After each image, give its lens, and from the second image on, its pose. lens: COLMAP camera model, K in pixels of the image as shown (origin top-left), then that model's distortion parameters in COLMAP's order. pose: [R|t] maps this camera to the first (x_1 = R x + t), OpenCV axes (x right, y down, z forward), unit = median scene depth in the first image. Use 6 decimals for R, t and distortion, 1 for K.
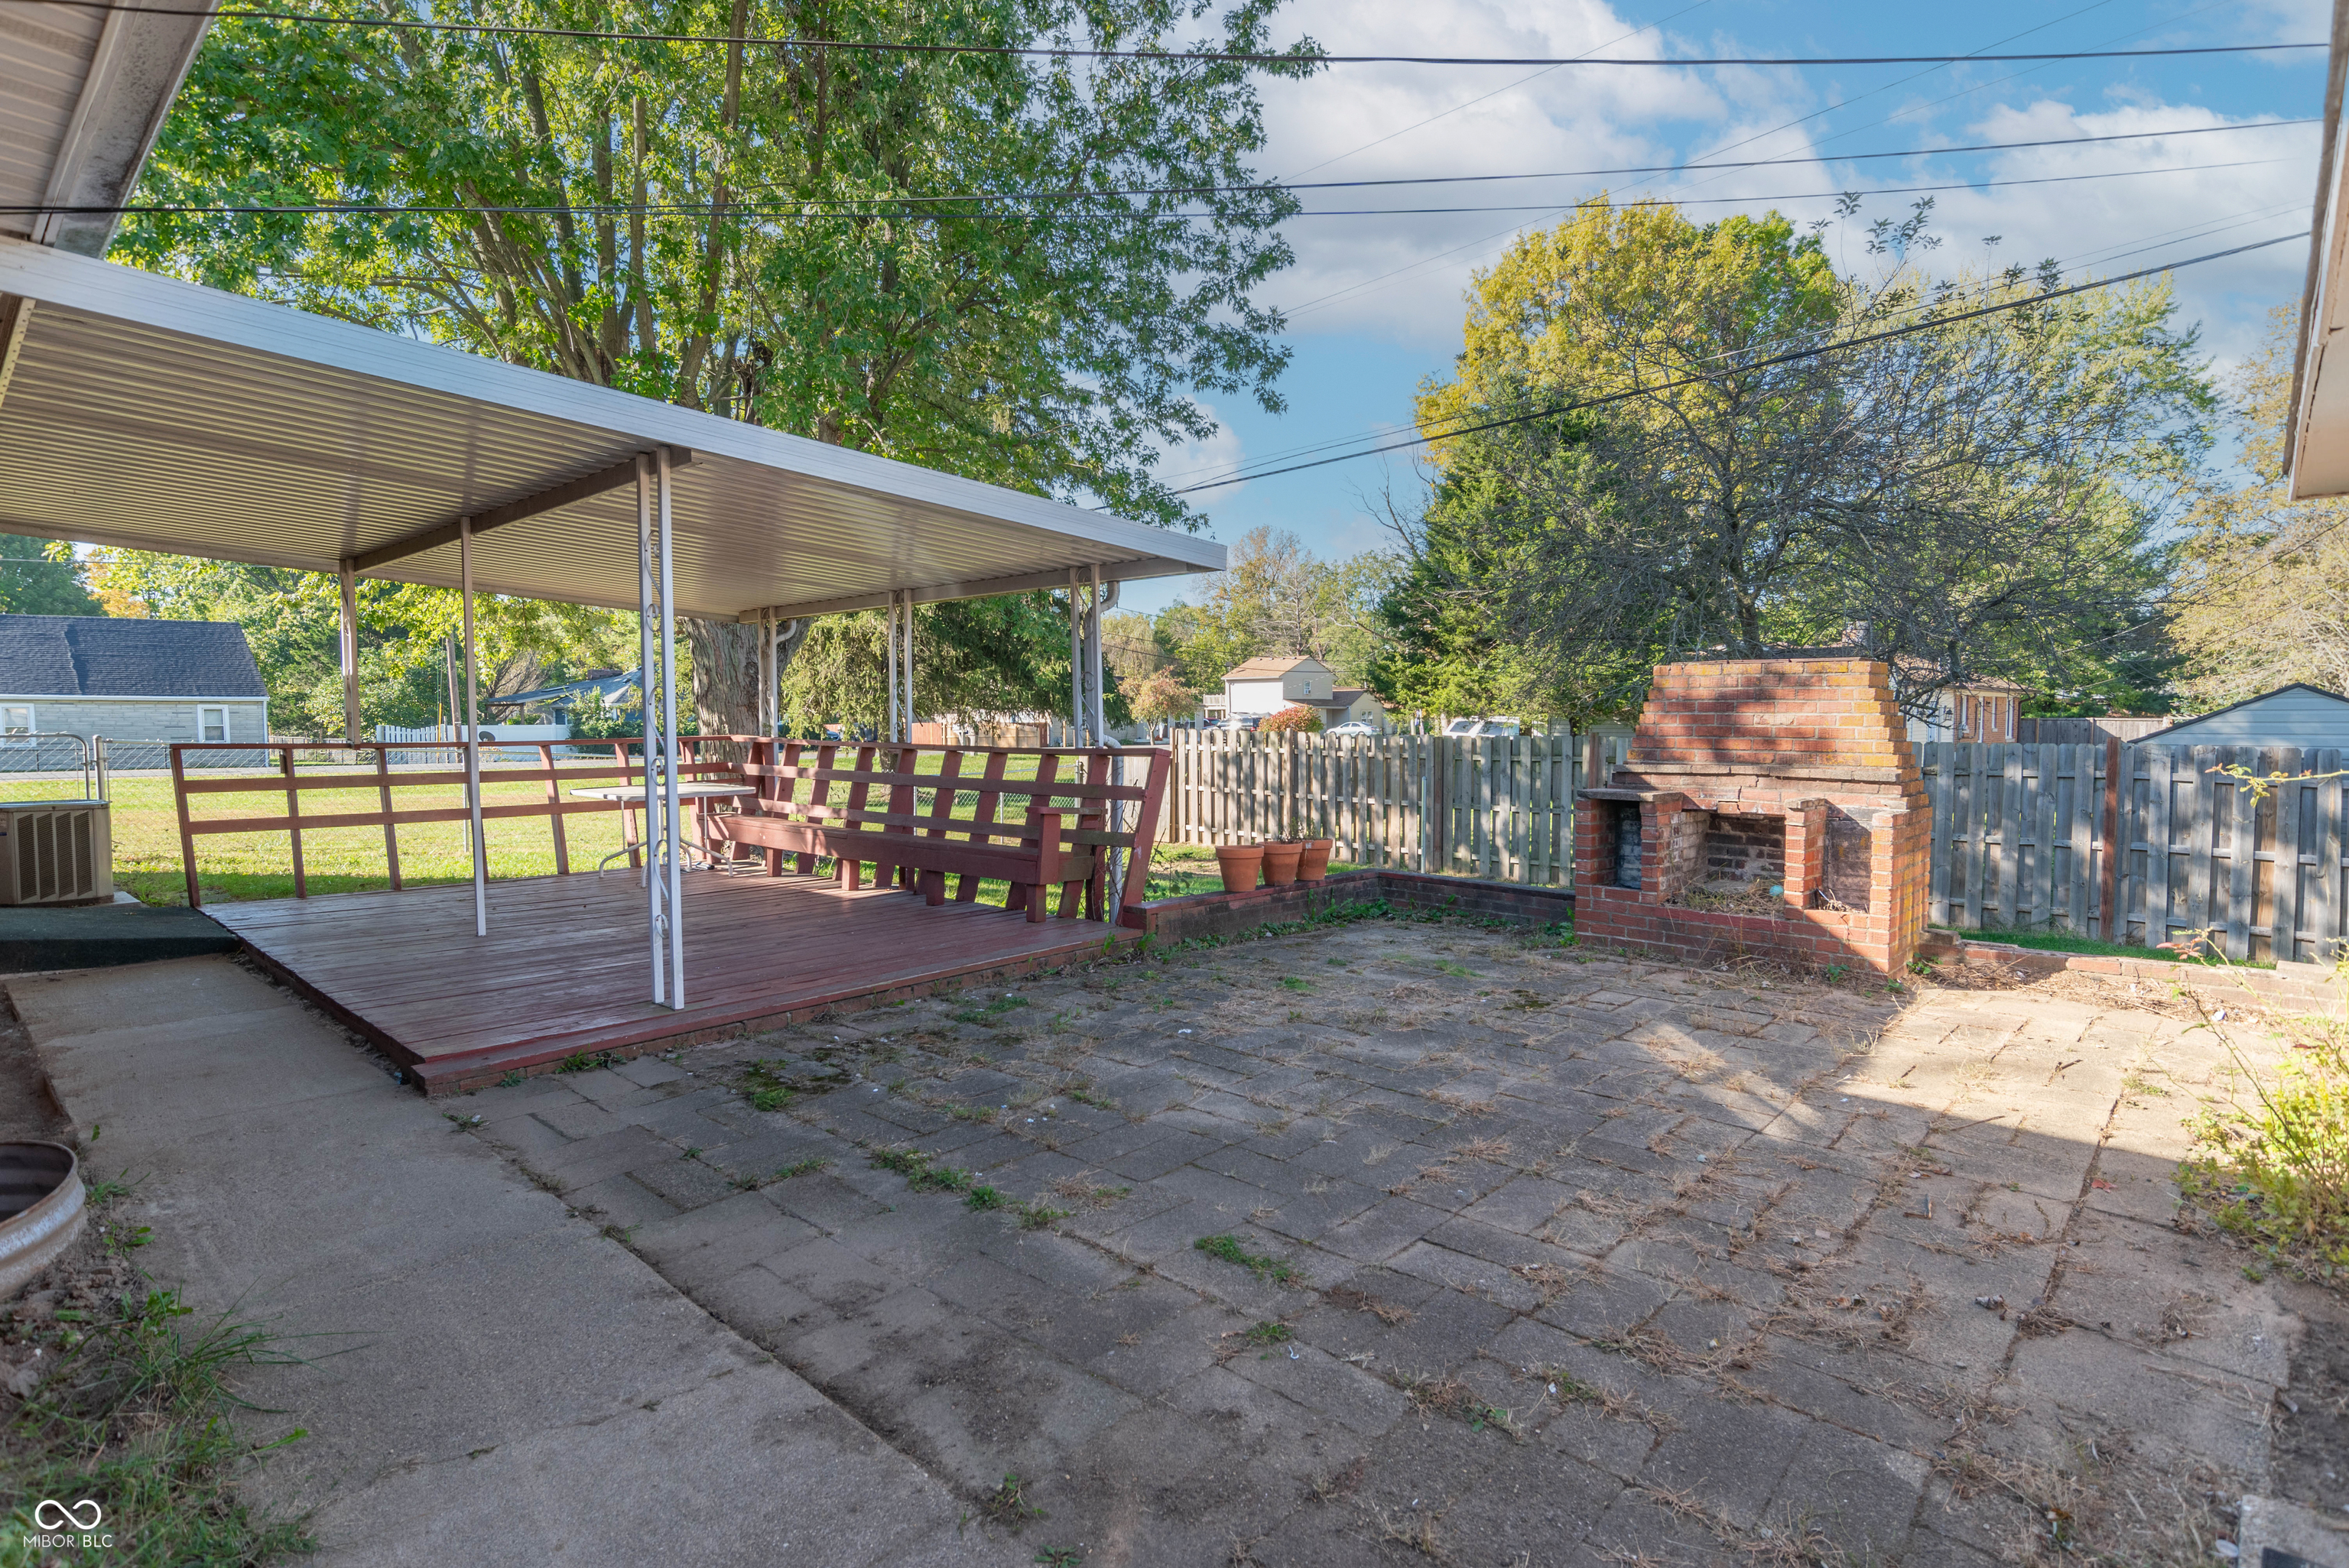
lens RADIAL K [[1195.4, 0, 1174.5], [0, 1195.4, 773.2], [0, 0, 1]] dist [-0.005363, 0.002147]
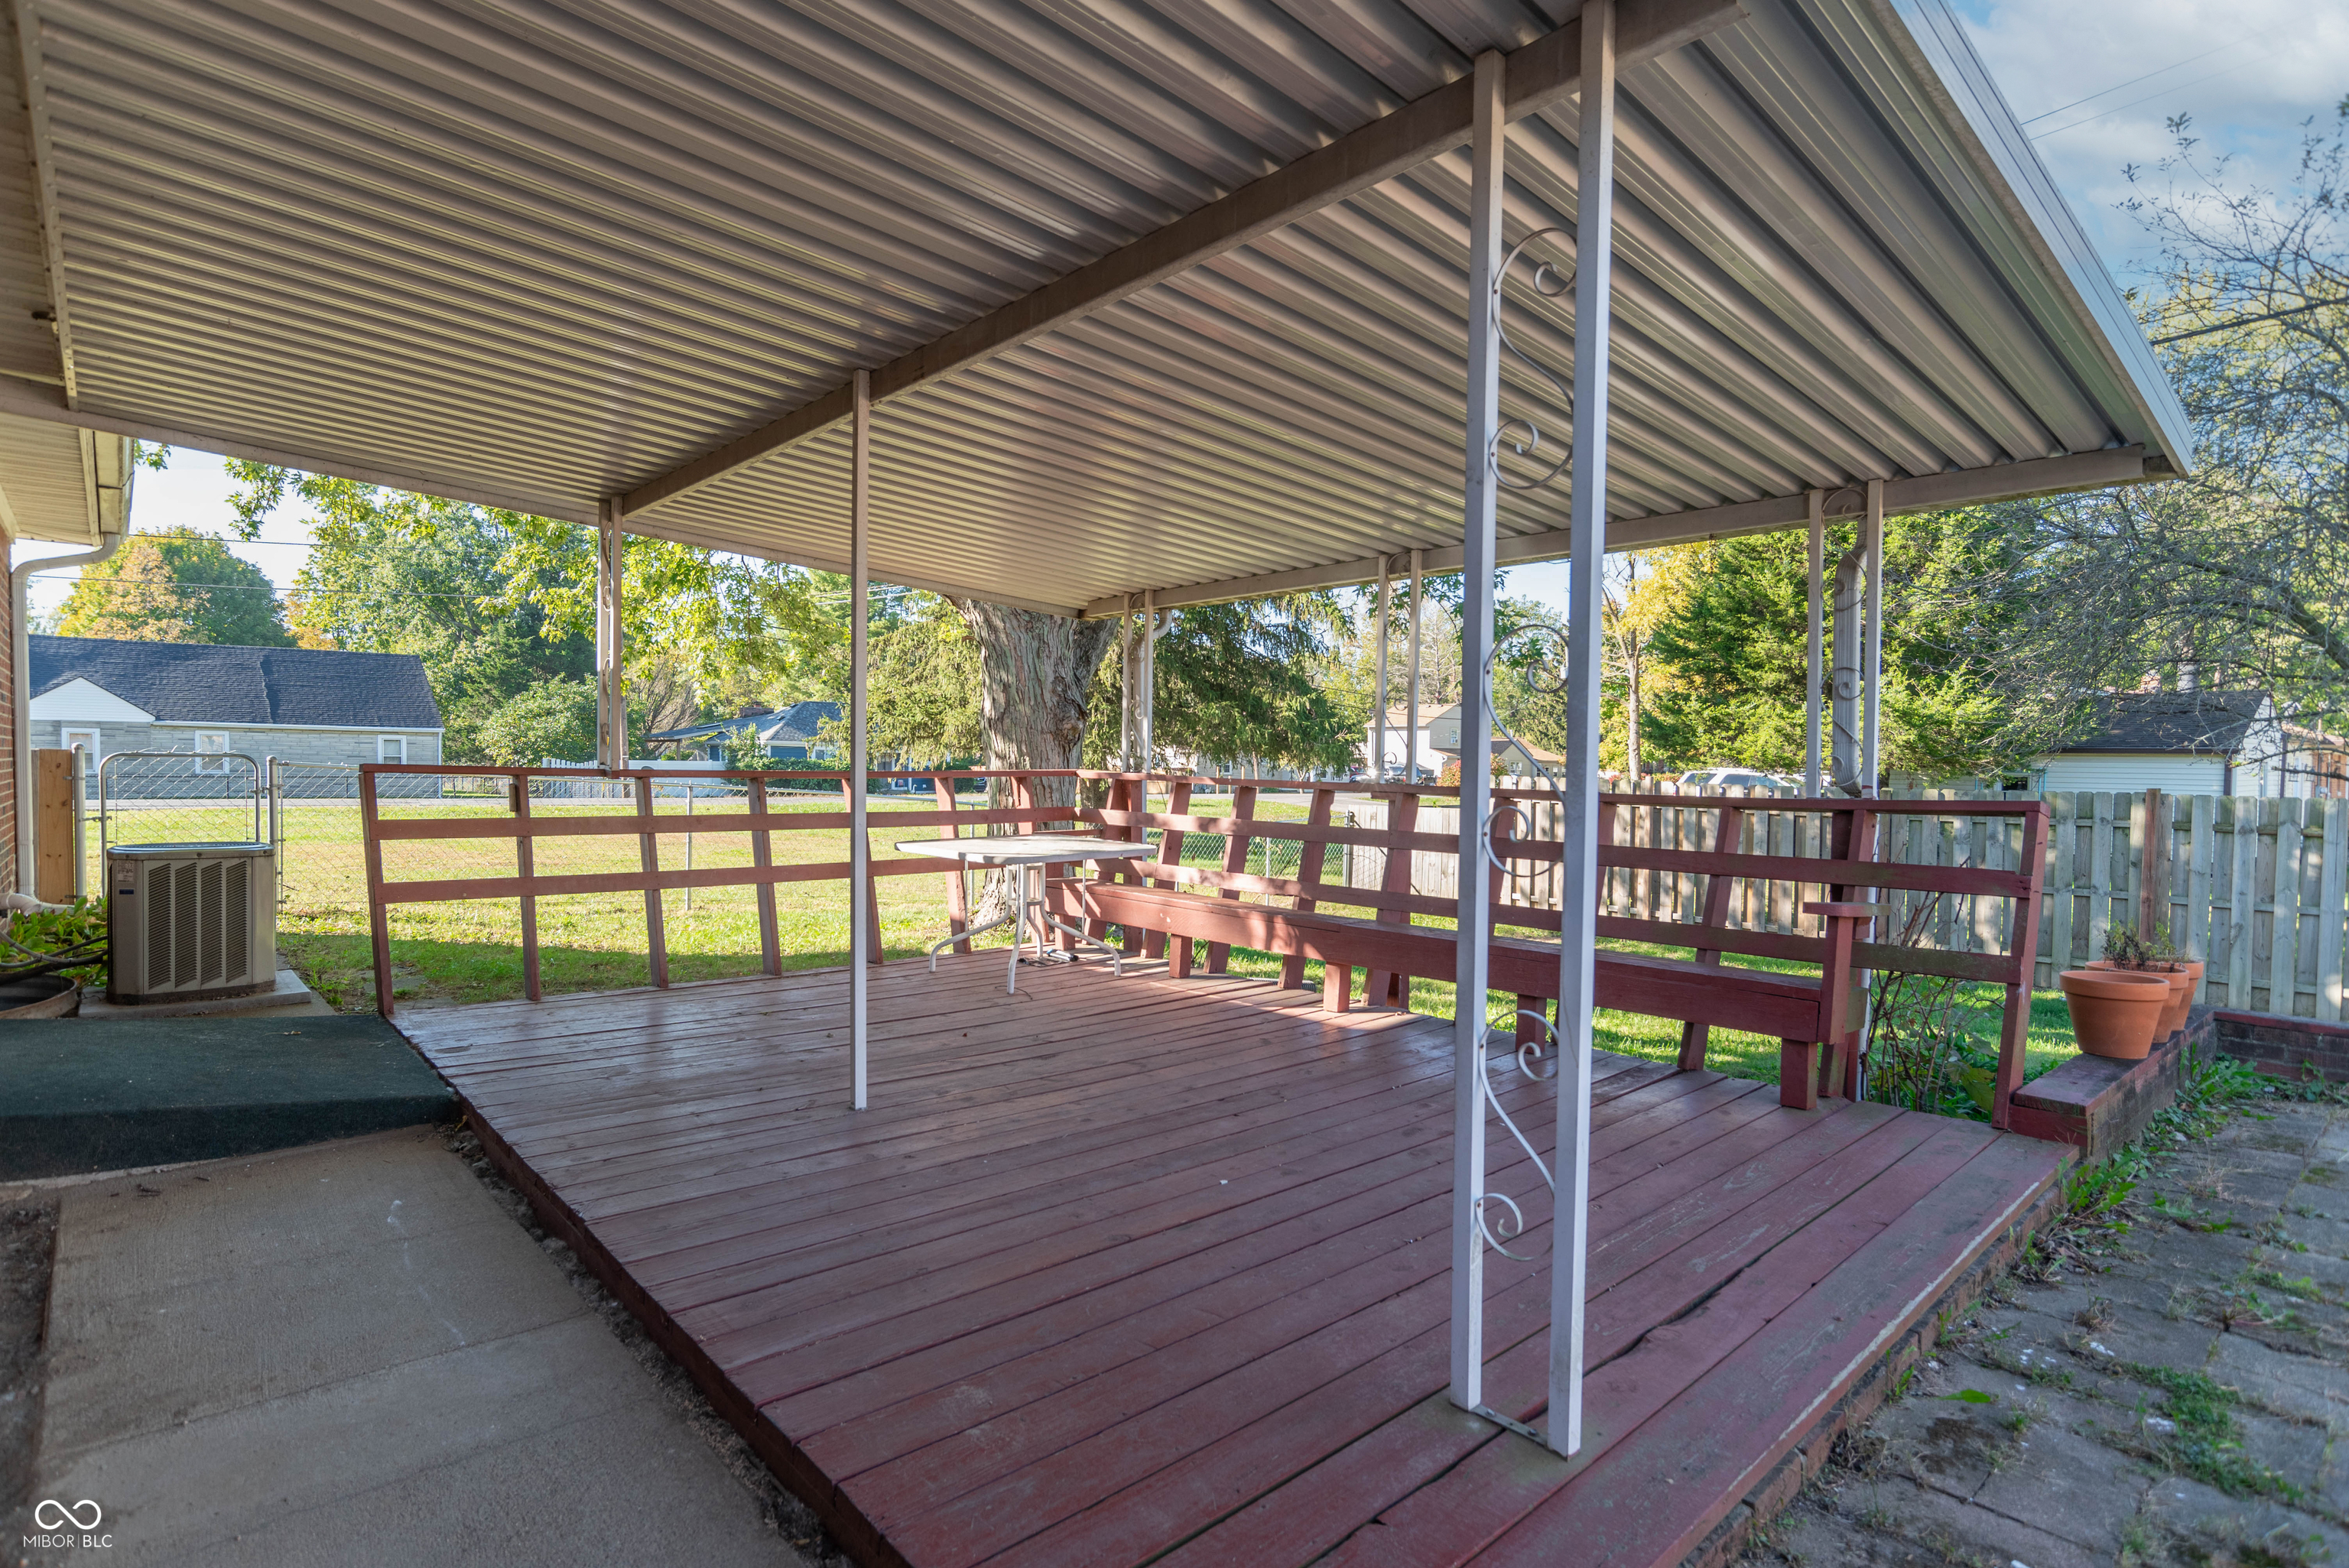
lens RADIAL K [[1177.9, 0, 1167.7], [0, 1177.9, 788.8], [0, 0, 1]] dist [-0.005938, -0.000957]
pose [[0.995586, 0.019437, -0.091817, -0.131302], [-0.021876, 0.999432, -0.025629, -0.001577], [0.091266, 0.027524, 0.995446, 0.153366]]
